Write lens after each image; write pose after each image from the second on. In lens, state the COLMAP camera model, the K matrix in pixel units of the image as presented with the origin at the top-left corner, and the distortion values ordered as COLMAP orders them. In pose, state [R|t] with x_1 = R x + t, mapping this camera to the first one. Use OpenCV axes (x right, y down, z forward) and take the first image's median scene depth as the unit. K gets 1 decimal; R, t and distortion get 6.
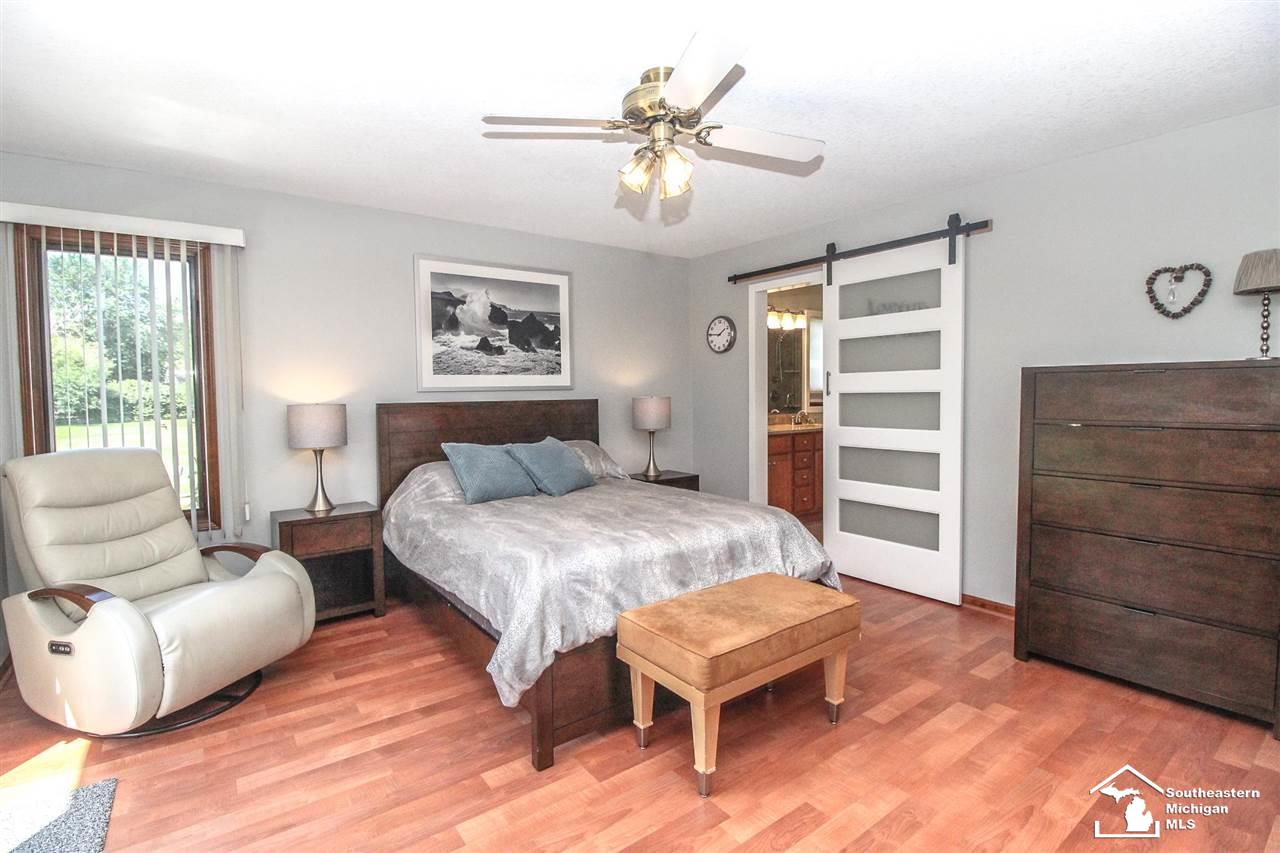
lens RADIAL K [[607.9, 0, 642.0], [0, 607.9, 412.1], [0, 0, 1]] dist [-0.000911, -0.000441]
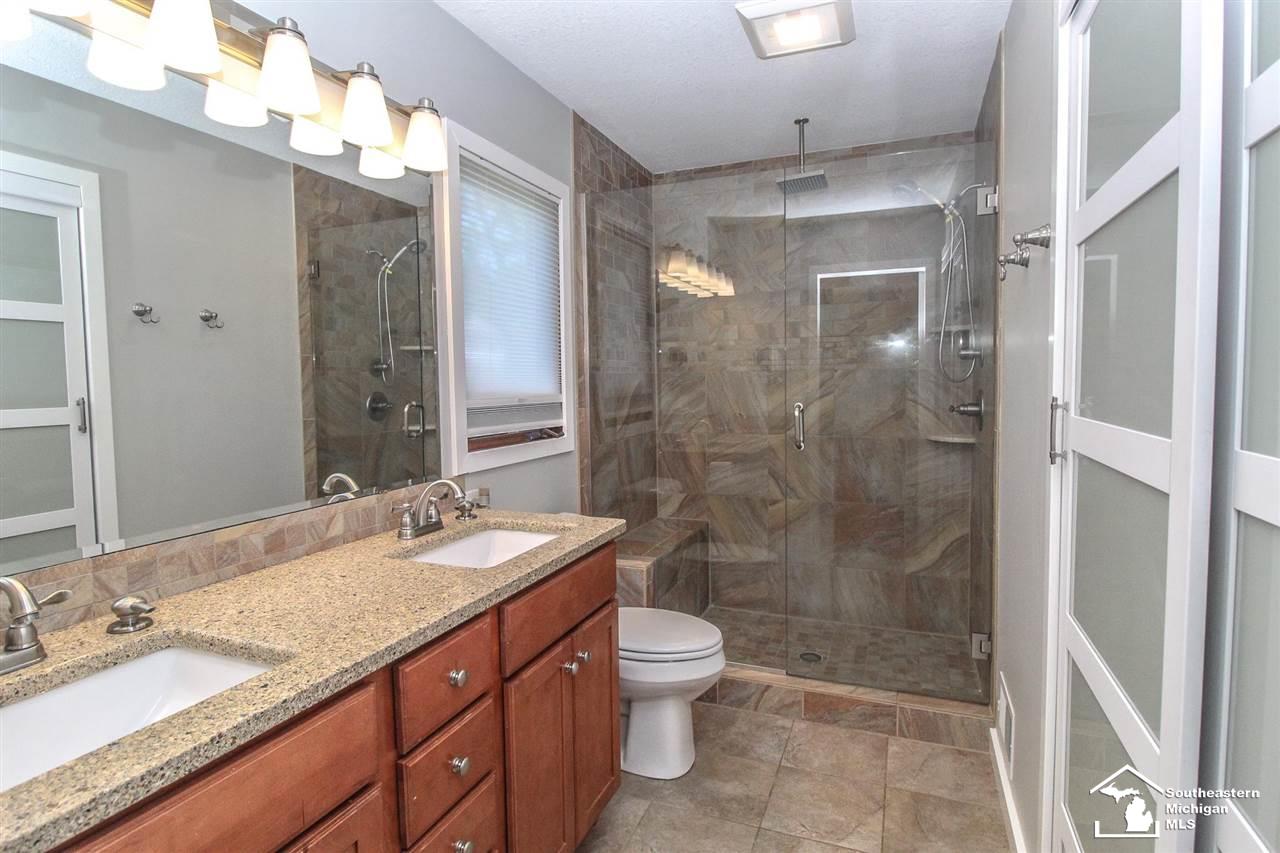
lens RADIAL K [[665.5, 0, 641.9], [0, 665.5, 413.0], [0, 0, 1]] dist [0.001842, 0.000433]
pose [[0.853413, -0.030952, 0.520316, 0.184005], [0.023637, 0.999506, 0.020690, -0.033318], [-0.520700, -0.005358, 0.853723, 0.695226]]
